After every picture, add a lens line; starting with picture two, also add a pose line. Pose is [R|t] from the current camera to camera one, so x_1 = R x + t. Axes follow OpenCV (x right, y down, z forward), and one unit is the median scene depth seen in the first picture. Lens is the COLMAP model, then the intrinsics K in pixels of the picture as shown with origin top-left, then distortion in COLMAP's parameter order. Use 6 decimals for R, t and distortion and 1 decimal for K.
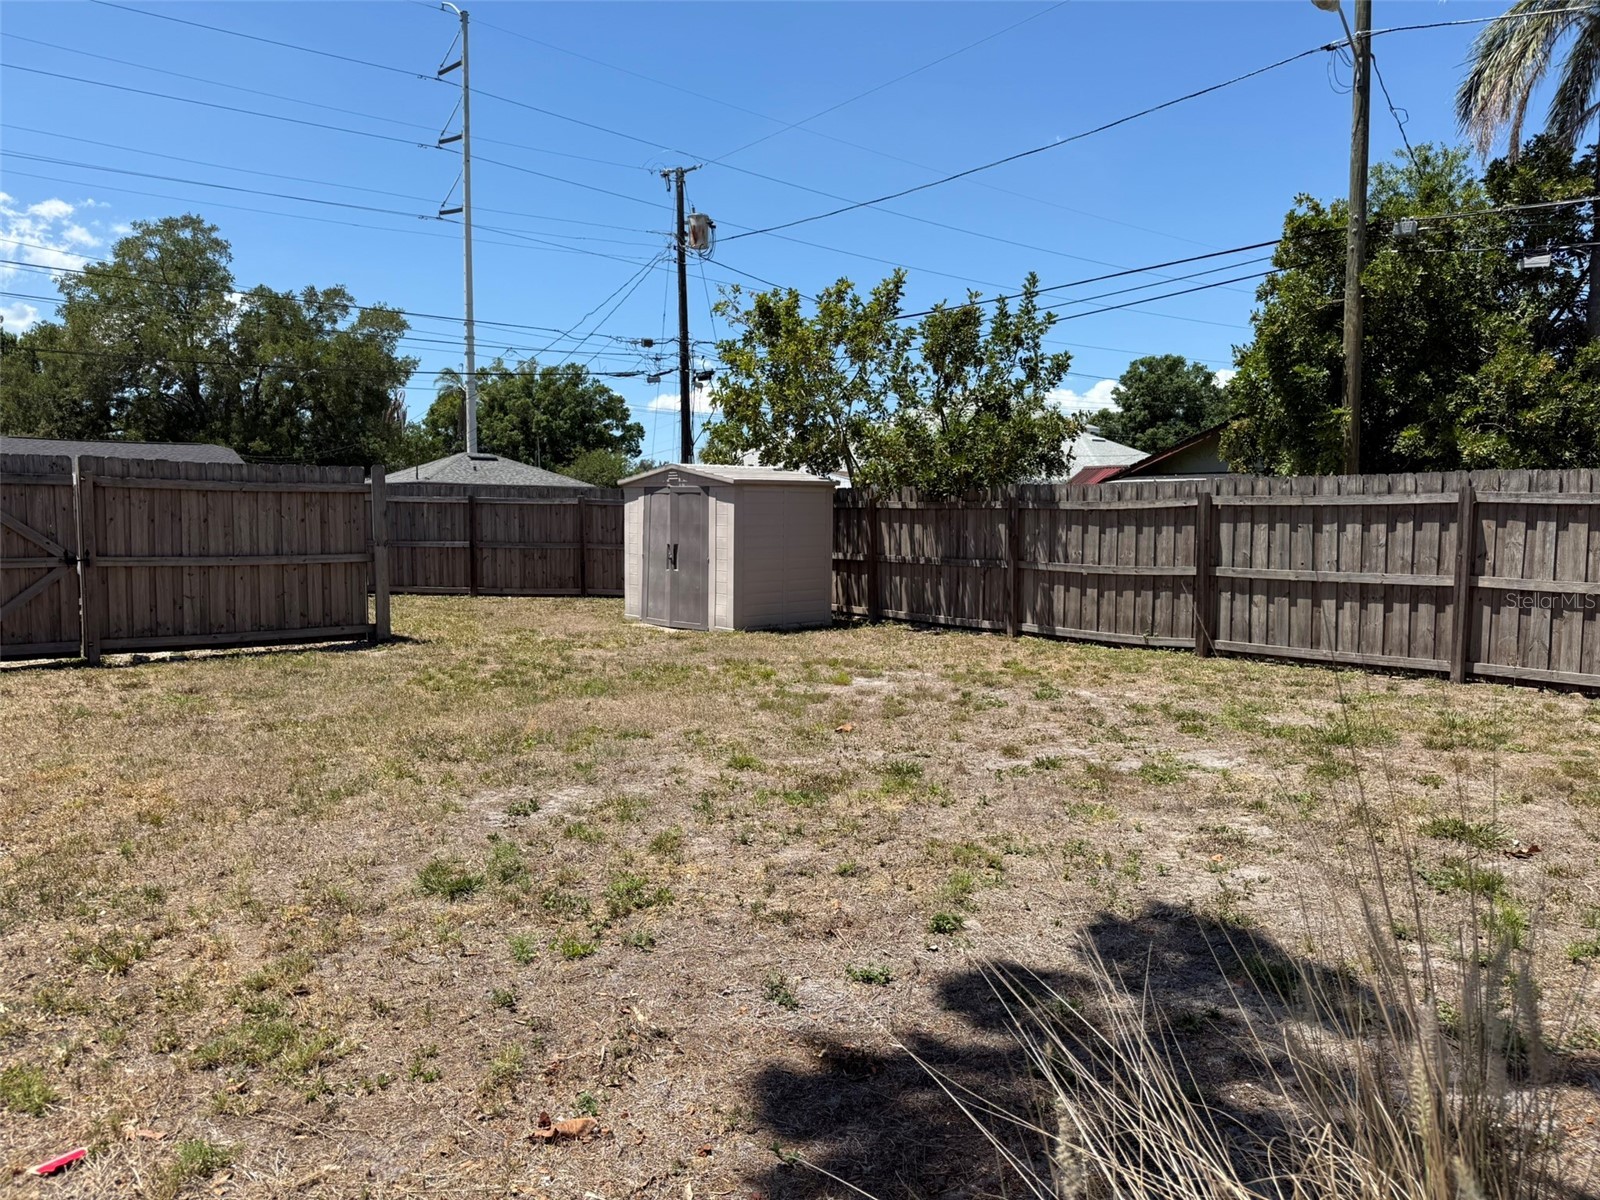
lens RADIAL K [[1104.7, 0, 802.9], [0, 1104.7, 605.3], [0, 0, 1]] dist [0.042440, -0.050780]
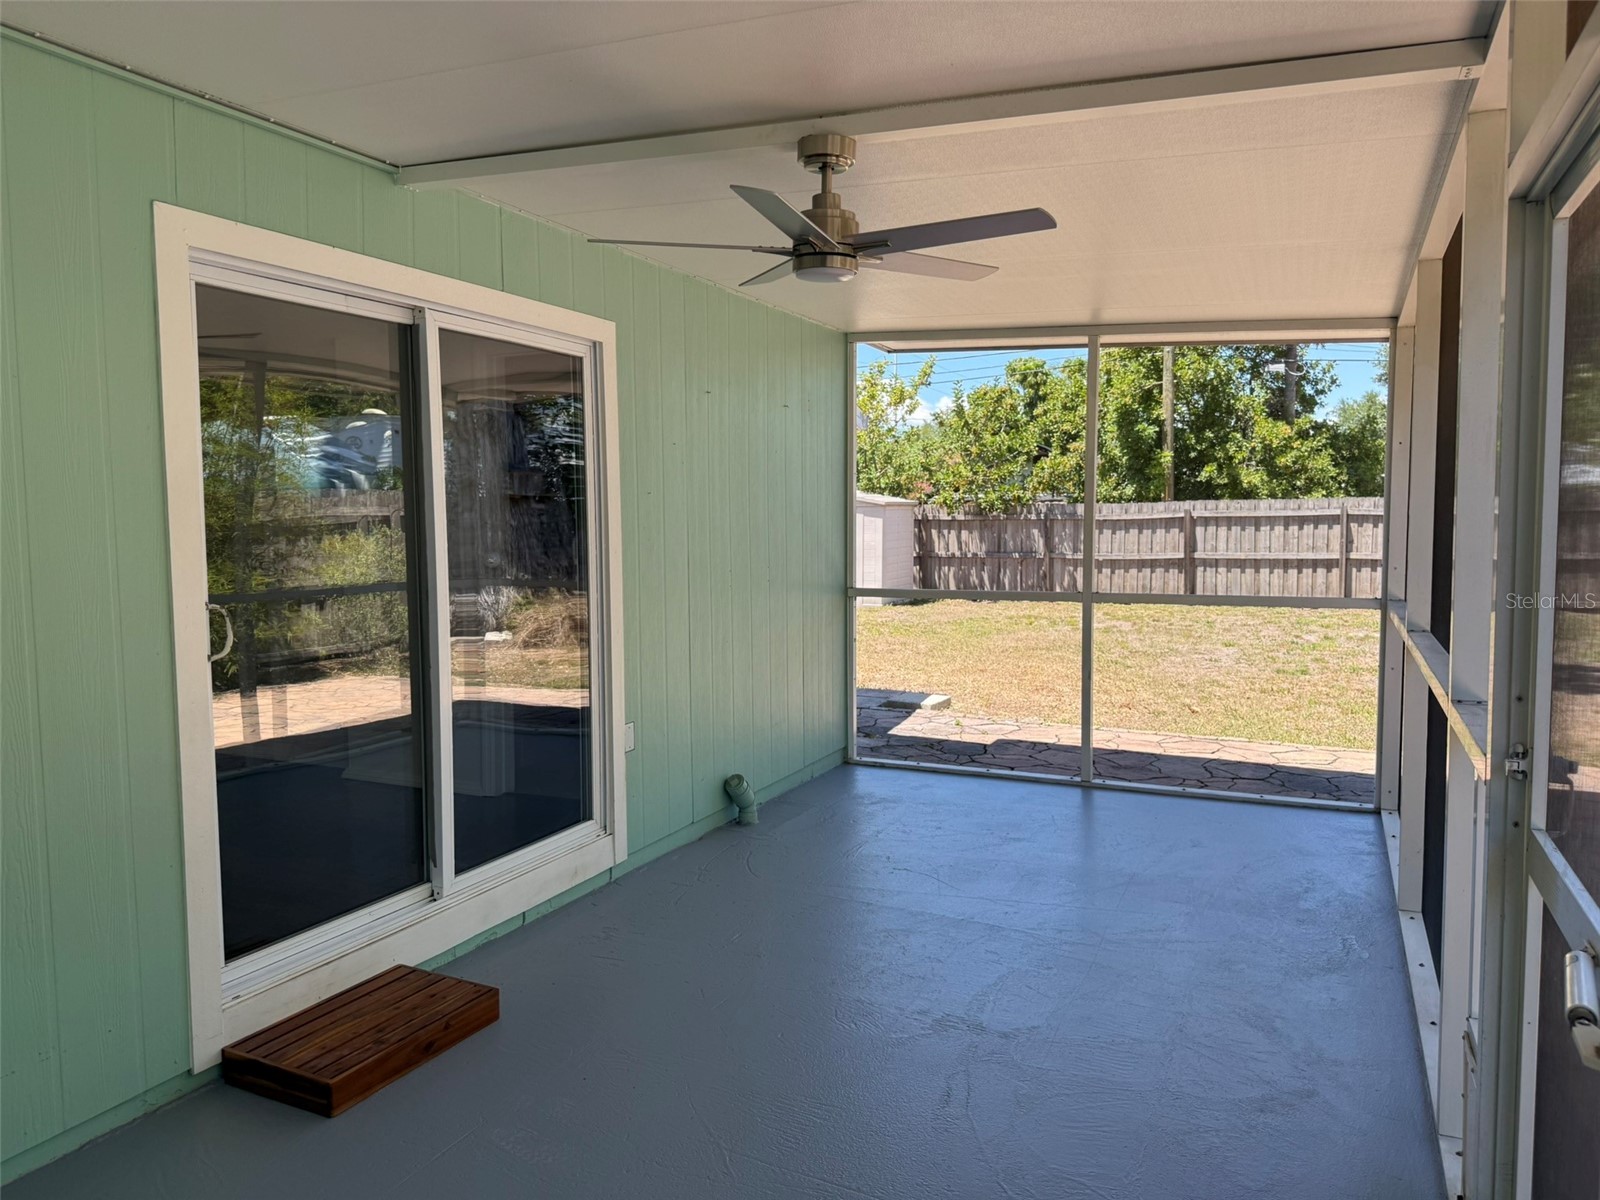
lens RADIAL K [[1104.7, 0, 794.9], [0, 1104.7, 593.9], [0, 0, 1]] dist [0.042440, -0.050780]
pose [[0.927275, -0.037506, 0.372499, -0.837115], [0.043189, 0.999043, -0.006922, 0.014501], [-0.371882, 0.022506, 0.928007, -0.354024]]
